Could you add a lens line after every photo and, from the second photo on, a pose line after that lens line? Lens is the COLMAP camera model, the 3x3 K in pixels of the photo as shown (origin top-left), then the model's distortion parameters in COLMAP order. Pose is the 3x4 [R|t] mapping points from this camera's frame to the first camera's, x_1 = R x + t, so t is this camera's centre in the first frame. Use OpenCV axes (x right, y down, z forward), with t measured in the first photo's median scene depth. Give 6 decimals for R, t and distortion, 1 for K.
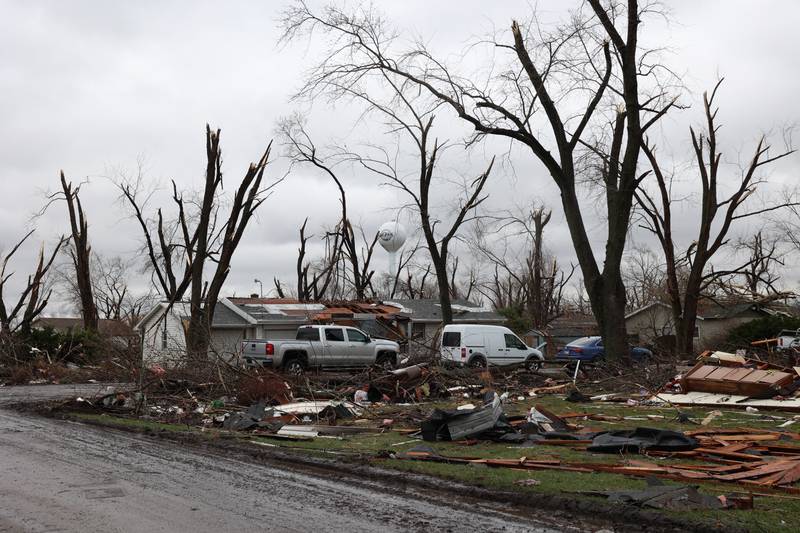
lens RADIAL K [[1957.2, 0, 400.0], [0, 1957.2, 266.5], [0, 0, 1]] dist [0.359500, 0.085362]
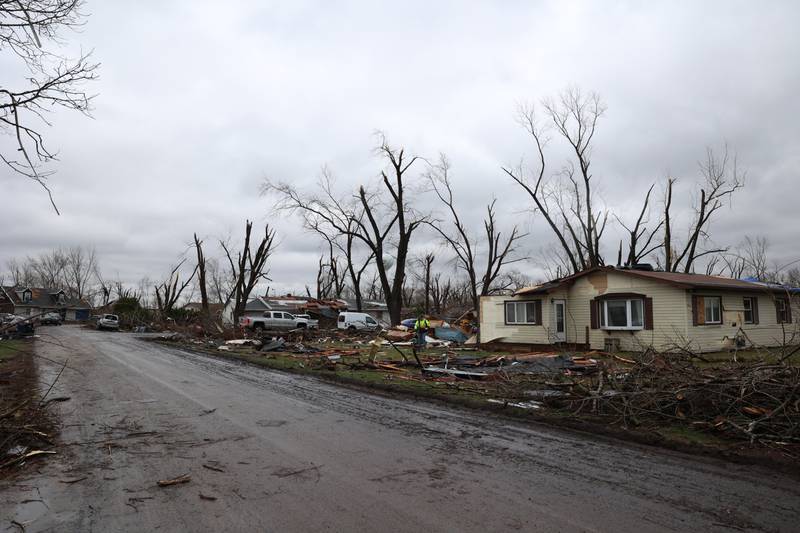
lens RADIAL K [[1957.2, 0, 400.0], [0, 1957.2, 266.5], [0, 0, 1]] dist [0.359500, 0.085362]
pose [[0.990048, 0.022330, -0.138947, 0.406278], [-0.020524, 0.999685, 0.014419, -0.057776], [0.139226, -0.011424, 0.990195, -1.249956]]
